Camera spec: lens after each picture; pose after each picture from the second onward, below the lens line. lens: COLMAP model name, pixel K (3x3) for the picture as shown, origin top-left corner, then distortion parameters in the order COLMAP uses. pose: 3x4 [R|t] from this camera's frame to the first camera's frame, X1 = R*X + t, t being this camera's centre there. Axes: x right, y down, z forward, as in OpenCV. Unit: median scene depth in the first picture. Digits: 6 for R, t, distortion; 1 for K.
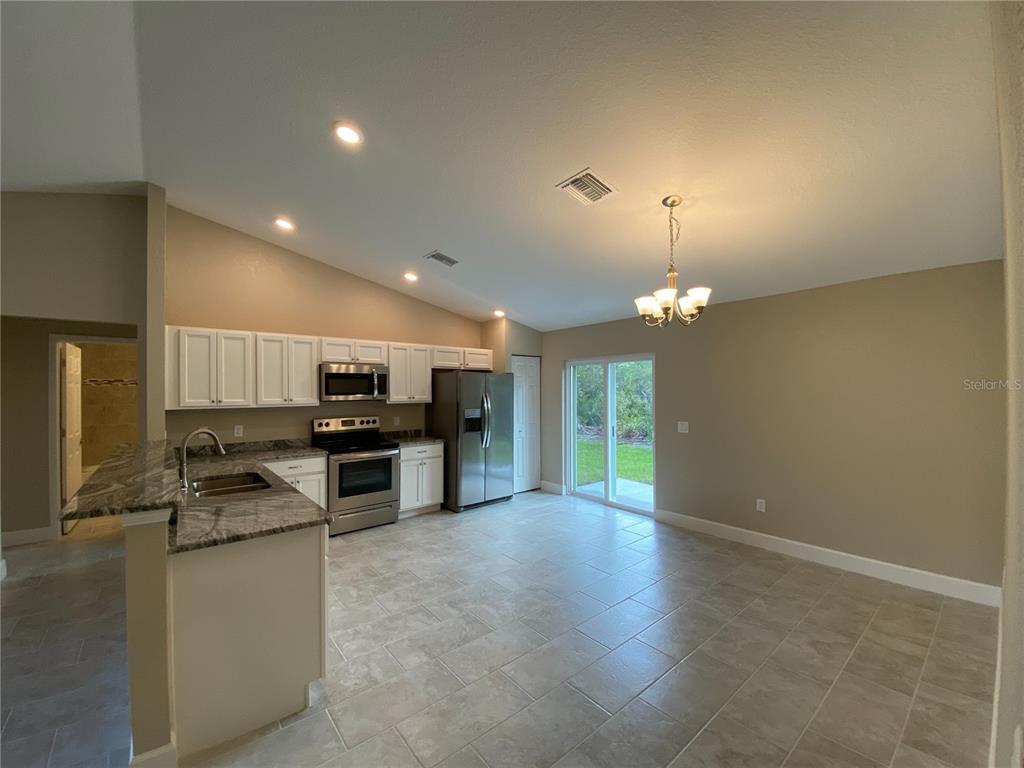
lens RADIAL K [[415.5, 0, 509.1], [0, 415.5, 388.1], [0, 0, 1]] dist [0.010985, -0.009942]
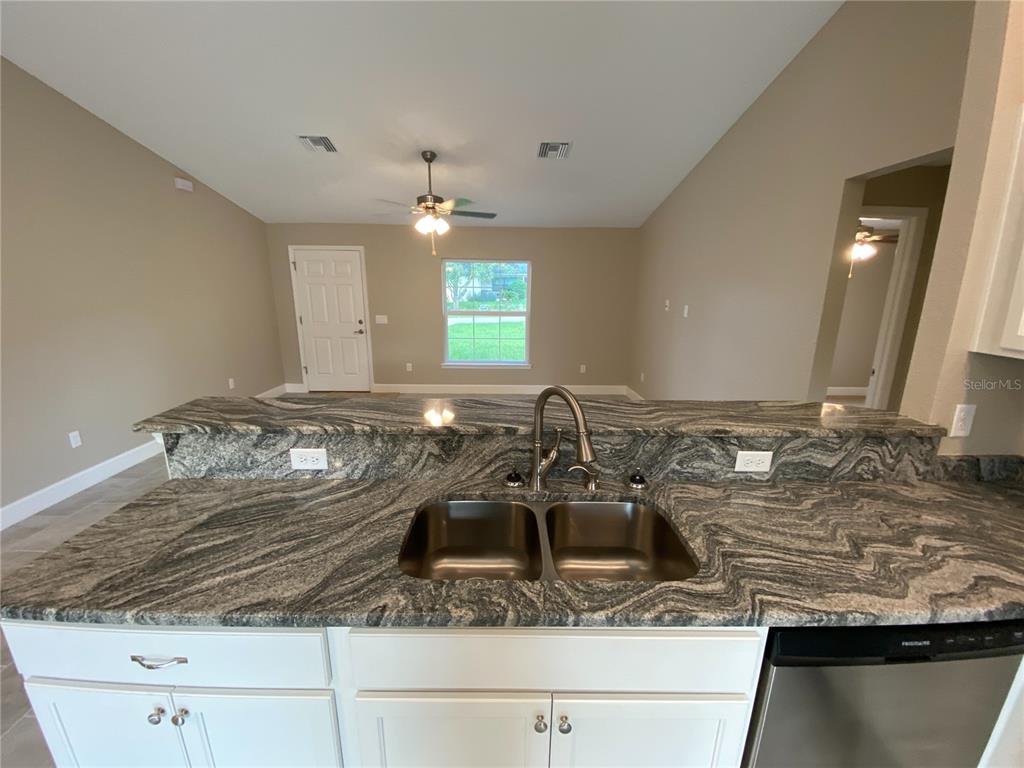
lens RADIAL K [[415.5, 0, 514.5], [0, 415.5, 385.0], [0, 0, 1]] dist [0.010985, -0.009942]
pose [[-0.625936, 0.172478, -0.760563, -0.274772], [-0.005537, 0.974230, 0.225490, 0.000089], [0.779855, 0.145354, -0.608850, 0.898372]]
